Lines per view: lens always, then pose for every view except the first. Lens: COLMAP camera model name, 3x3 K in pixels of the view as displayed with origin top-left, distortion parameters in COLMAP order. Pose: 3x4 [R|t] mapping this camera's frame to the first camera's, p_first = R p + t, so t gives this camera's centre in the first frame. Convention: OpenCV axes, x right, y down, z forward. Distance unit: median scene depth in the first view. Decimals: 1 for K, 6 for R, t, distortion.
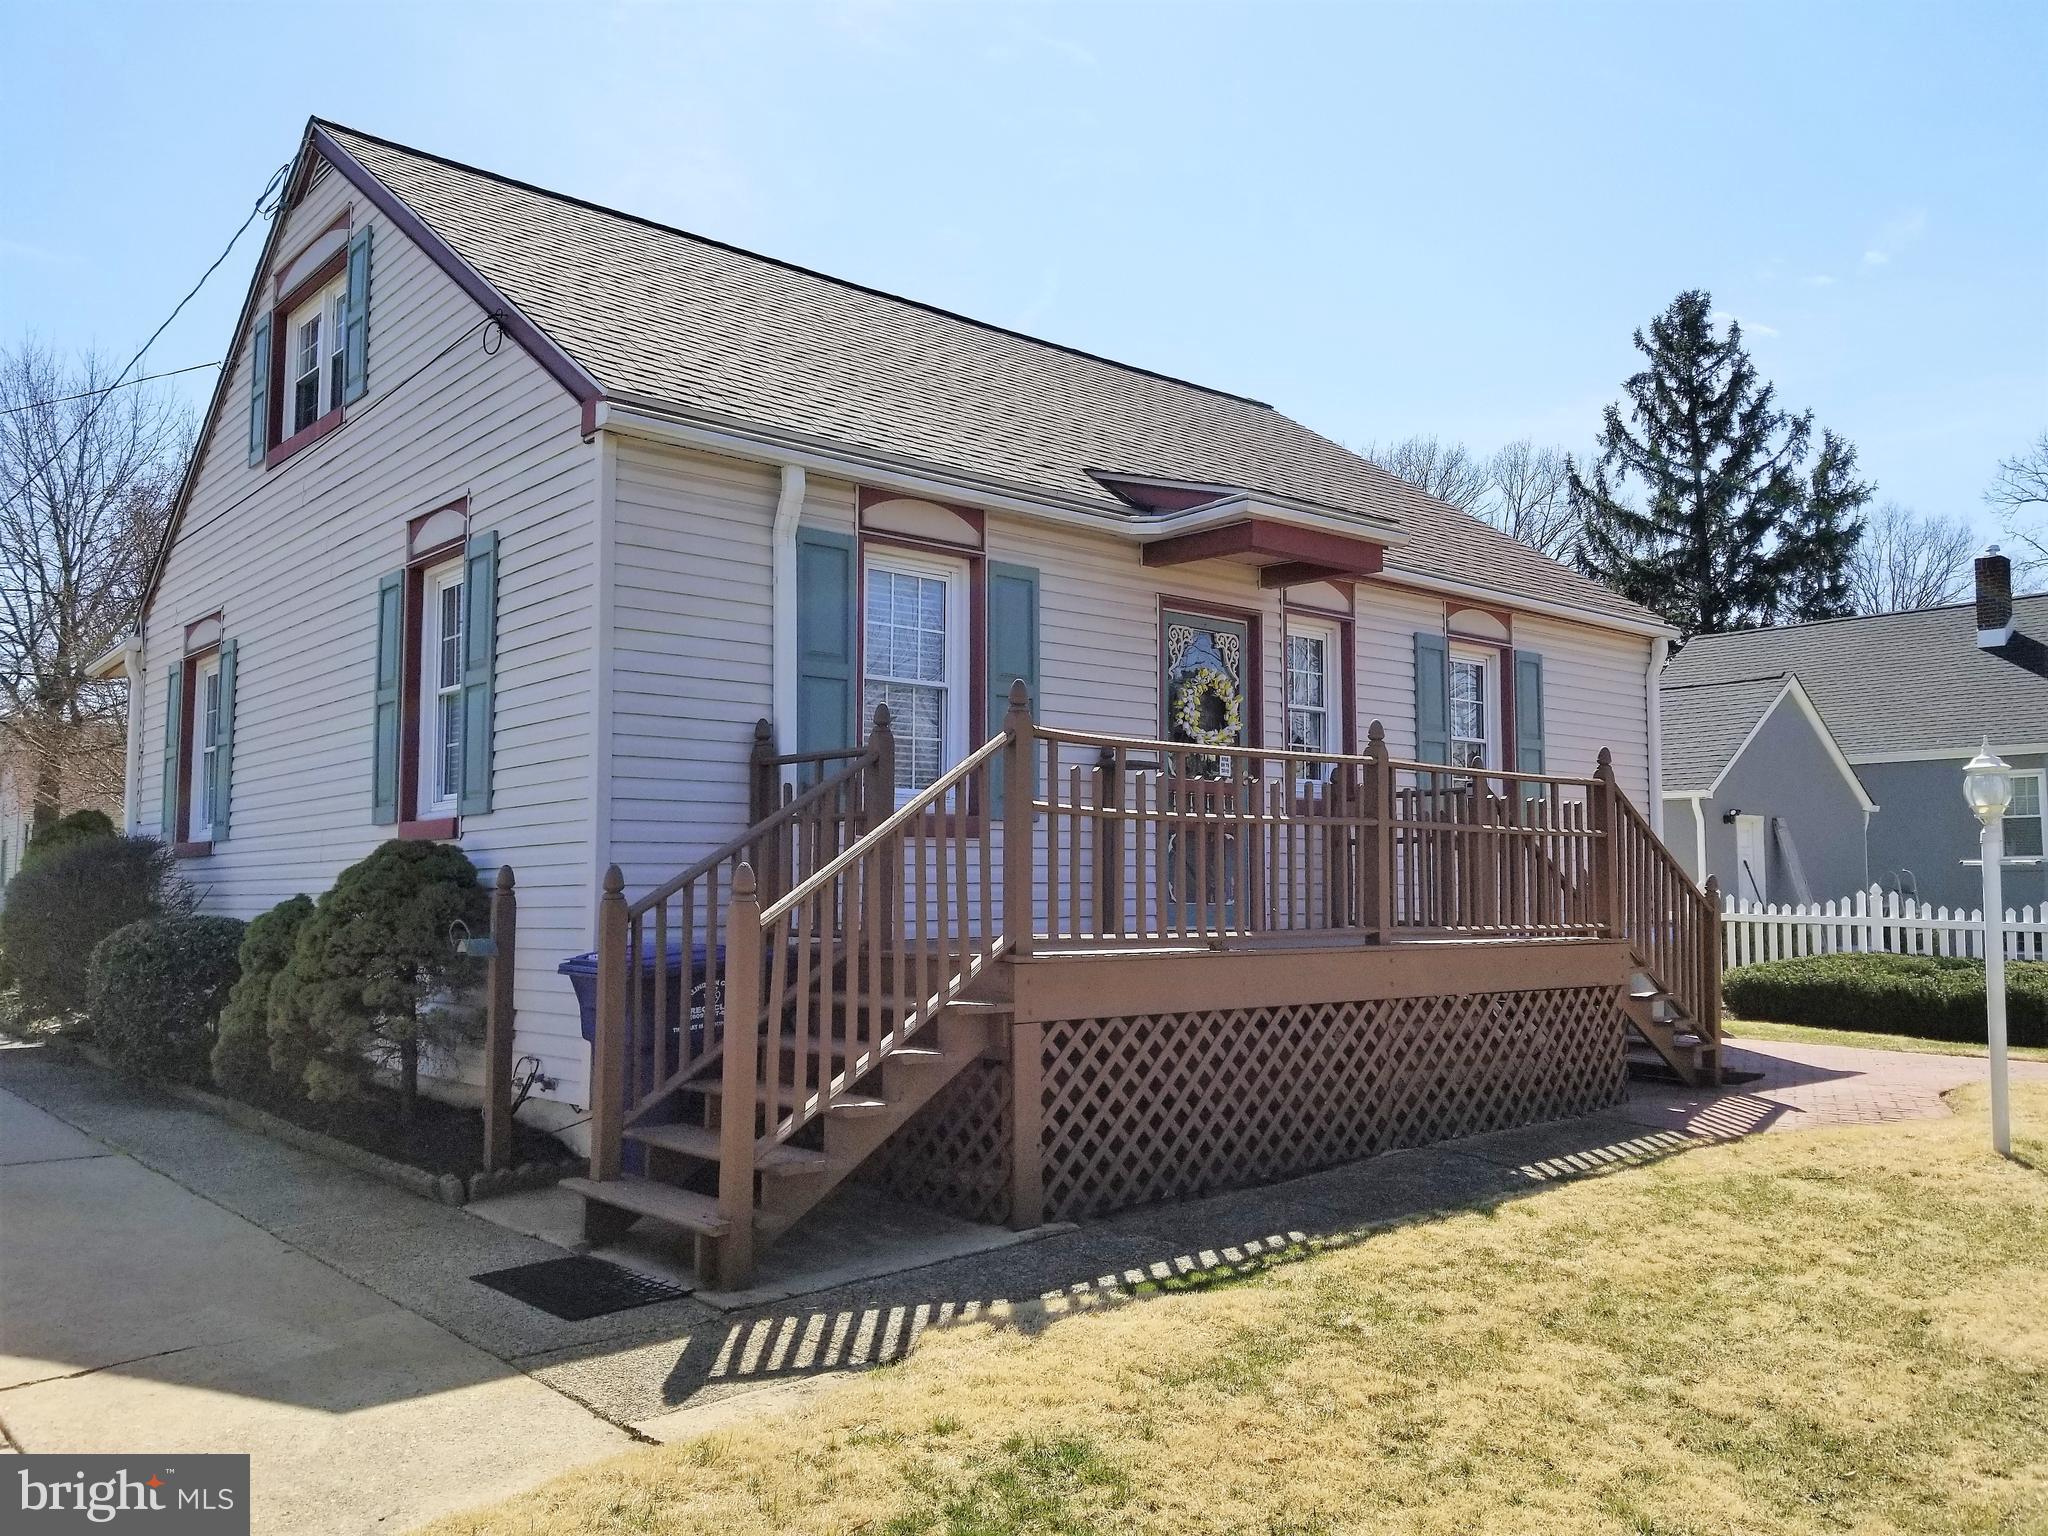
lens RADIAL K [[1607.8, 0, 1019.8], [0, 1607.8, 760.4], [0, 0, 1]] dist [-0.005268, -0.002443]
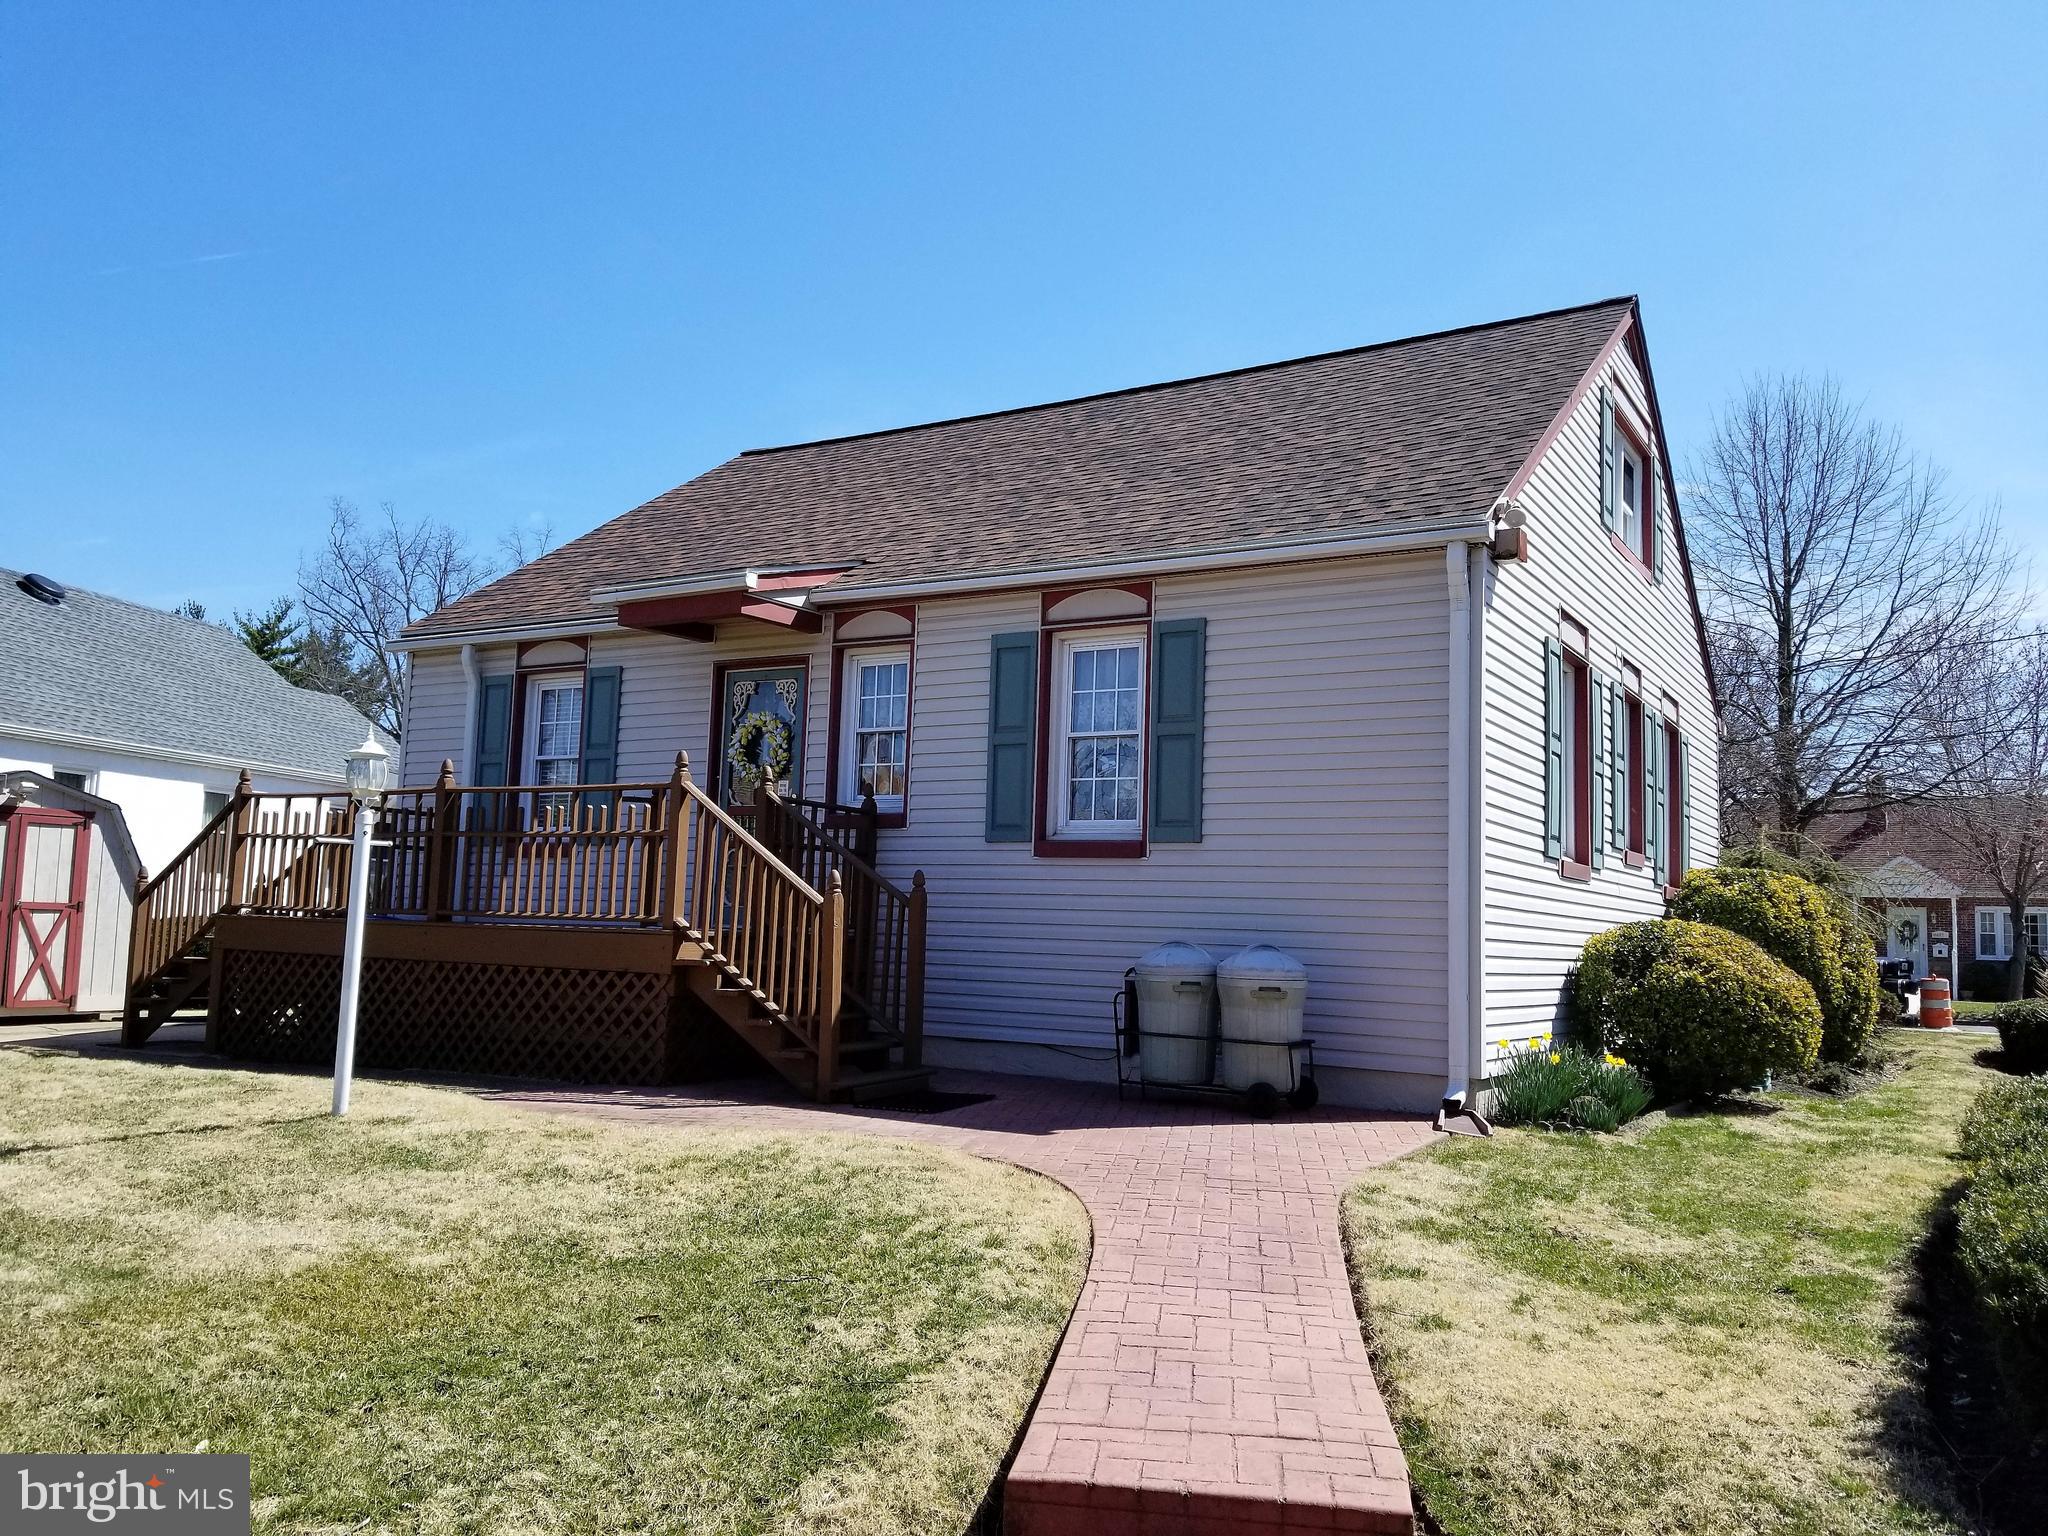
lens RADIAL K [[1607.8, 0, 1018.5], [0, 1607.8, 778.2], [0, 0, 1]] dist [-0.005268, -0.002443]
pose [[0.298571, -0.086865, -0.950426, 1.414975], [0.033221, 0.996192, -0.080612, 0.102819], [0.953809, -0.007506, 0.300320, 0.877766]]
